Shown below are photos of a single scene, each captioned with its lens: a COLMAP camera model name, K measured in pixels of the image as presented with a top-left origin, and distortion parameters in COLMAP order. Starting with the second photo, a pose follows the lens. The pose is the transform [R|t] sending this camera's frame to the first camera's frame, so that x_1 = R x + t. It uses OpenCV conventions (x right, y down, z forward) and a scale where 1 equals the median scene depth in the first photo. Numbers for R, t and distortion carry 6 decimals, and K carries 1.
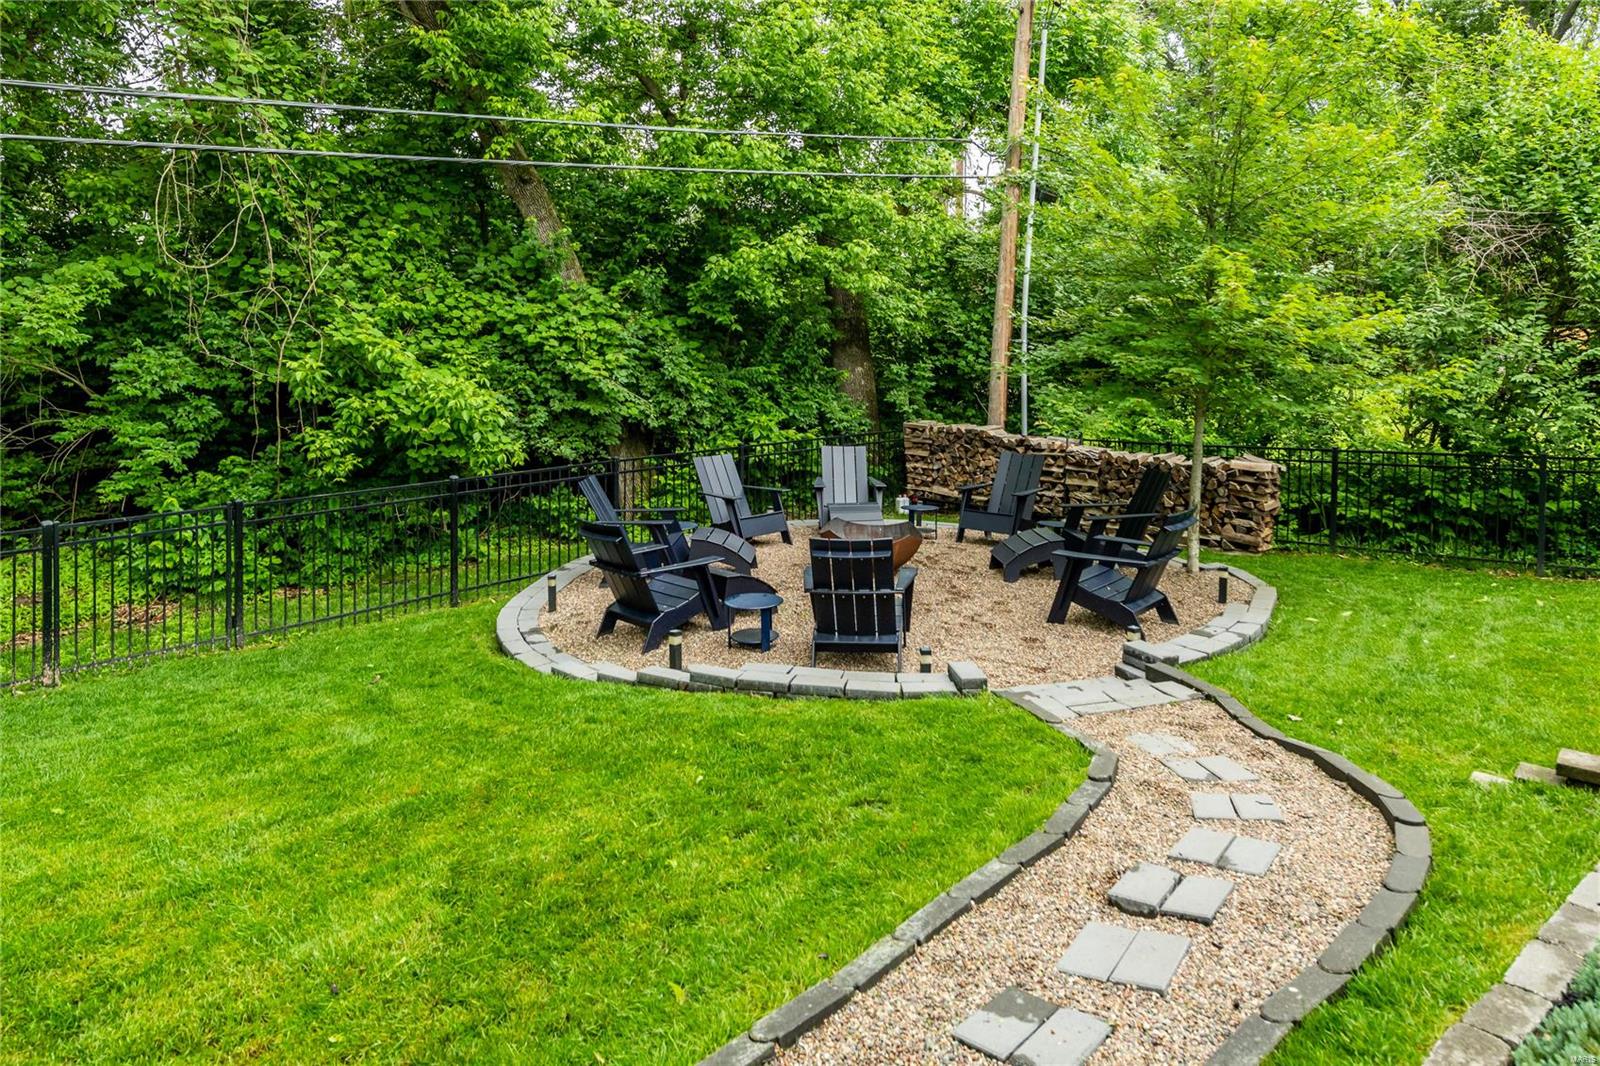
lens RADIAL K [[1021.1, 0, 822.5], [0, 1021.1, 346.7], [0, 0, 1]] dist [0.011547, -0.001287]
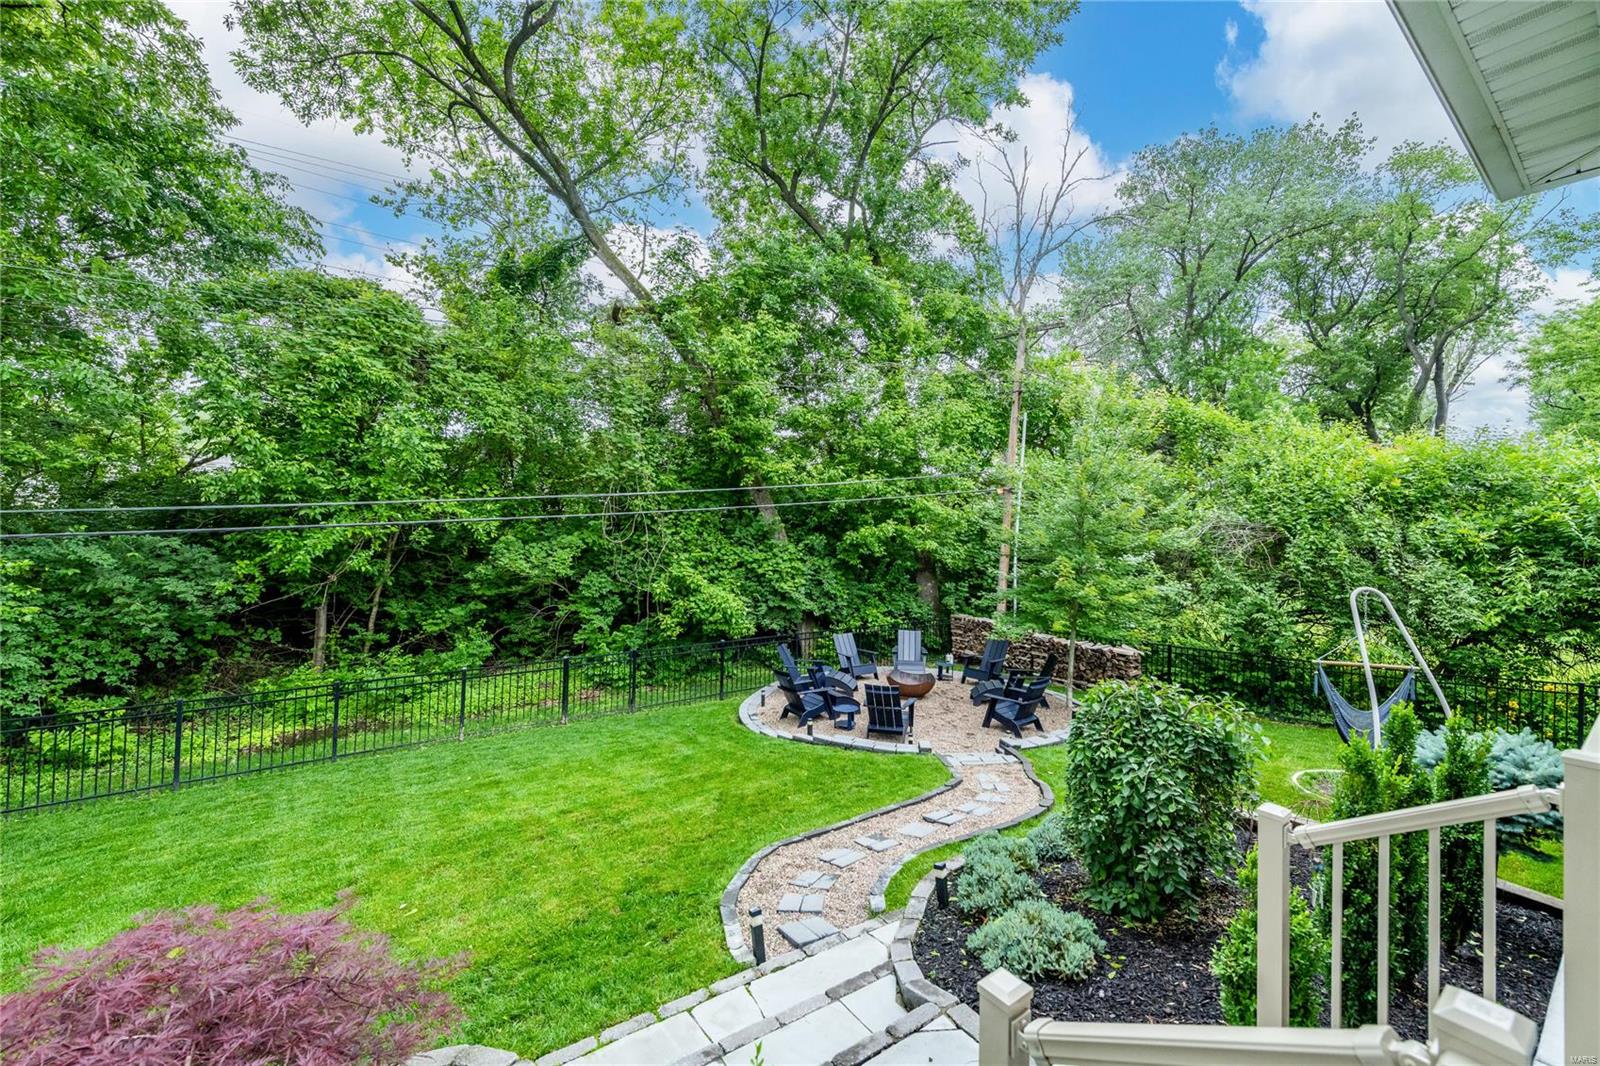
lens RADIAL K [[632.5, 0, 833.4], [0, 632.5, 520.2], [0, 0, 1]] dist [0.016898, -0.007553]
pose [[0.984598, 0.014390, -0.174242, 0.092720], [-0.020318, 0.999272, -0.032285, -0.080256], [0.173650, 0.035328, 0.984174, -0.266686]]
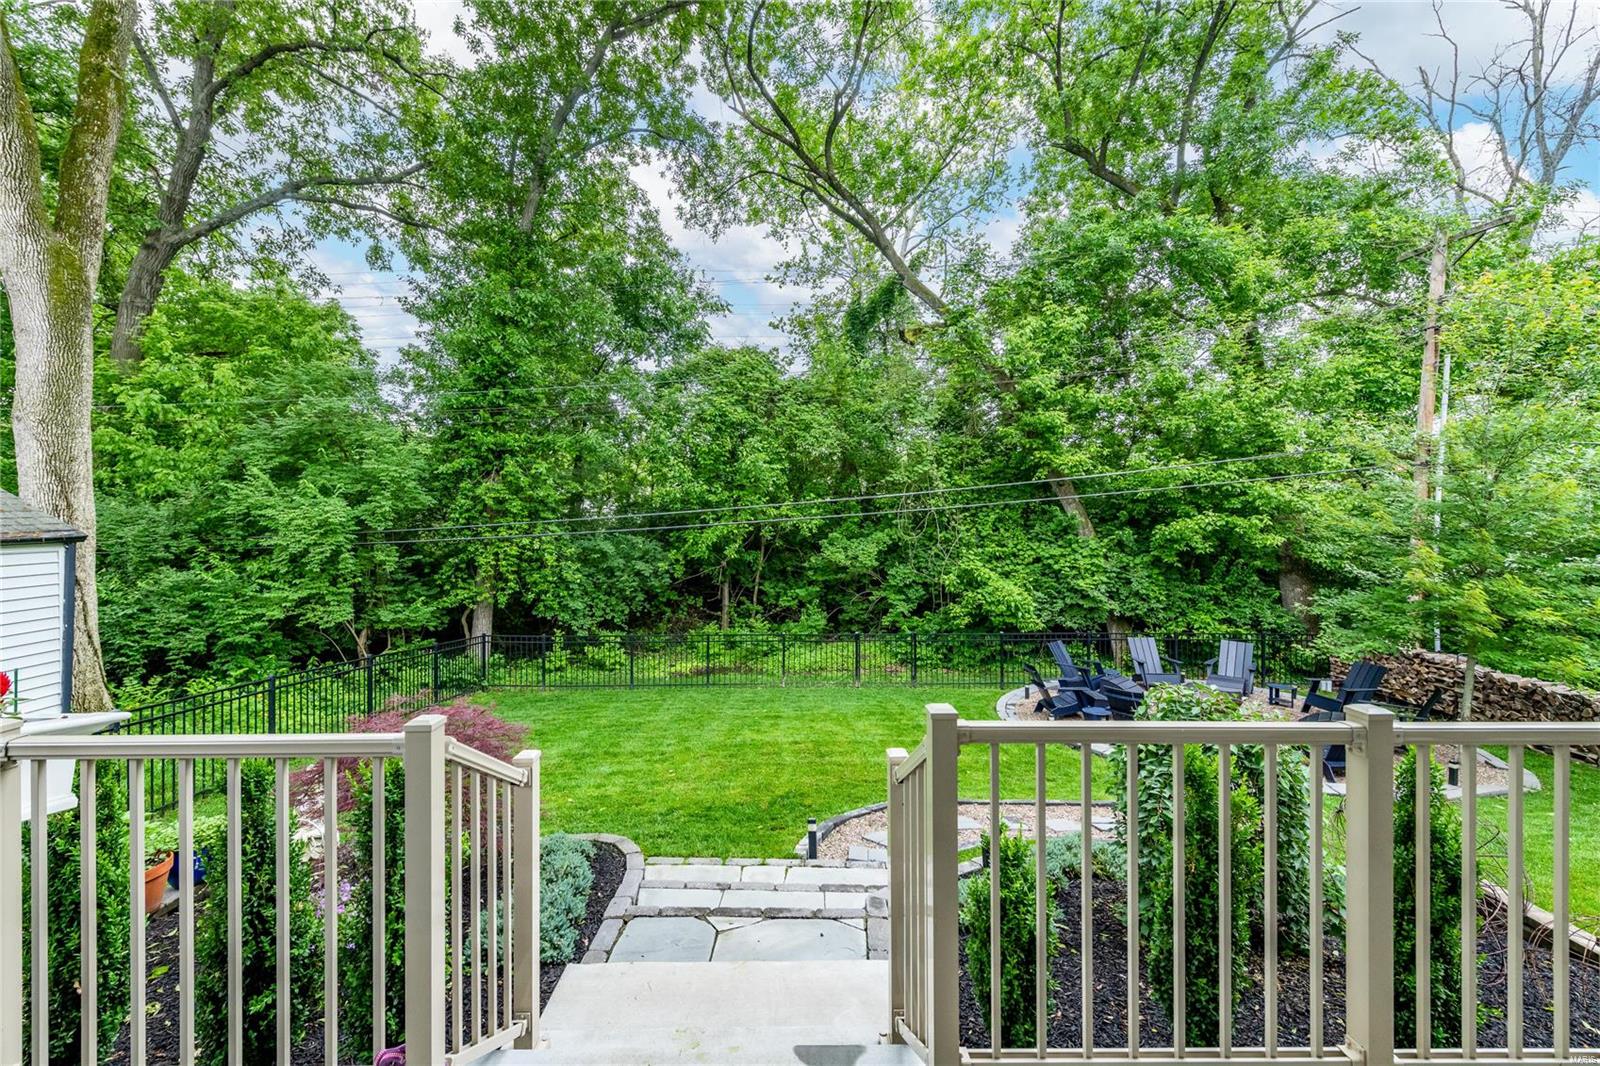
lens RADIAL K [[613.7, 0, 800.0], [0, 613.7, 533.0], [0, 0, 1]] dist [0.002455, 0.000057]
pose [[0.687515, 0.010923, -0.726088, 0.278999], [-0.012690, 0.999915, 0.003026, -0.080195], [0.726060, 0.007134, 0.687595, -0.231837]]
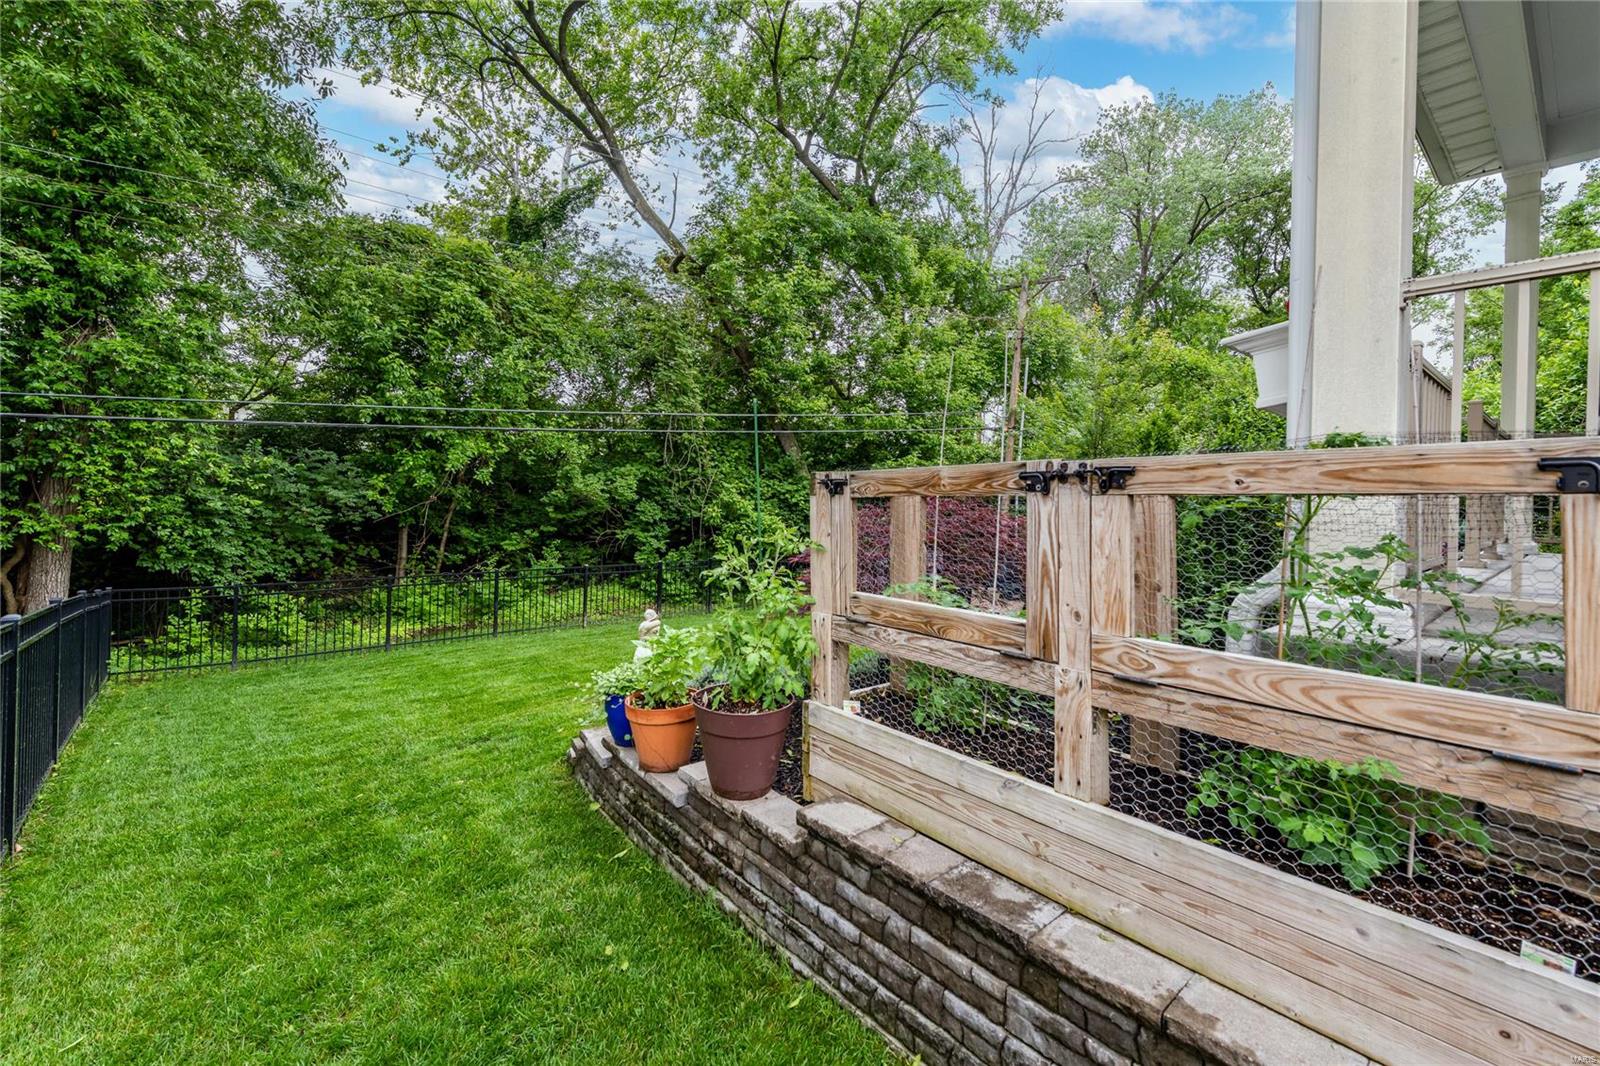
lens RADIAL K [[671.8, 0, 800.9], [0, 671.8, 507.9], [0, 0, 1]] dist [0.015481, -0.009631]
pose [[0.993473, 0.011013, -0.113536, -0.108620], [-0.012596, 0.999833, -0.013239, 0.031543], [0.113371, 0.014583, 0.993446, -0.538558]]
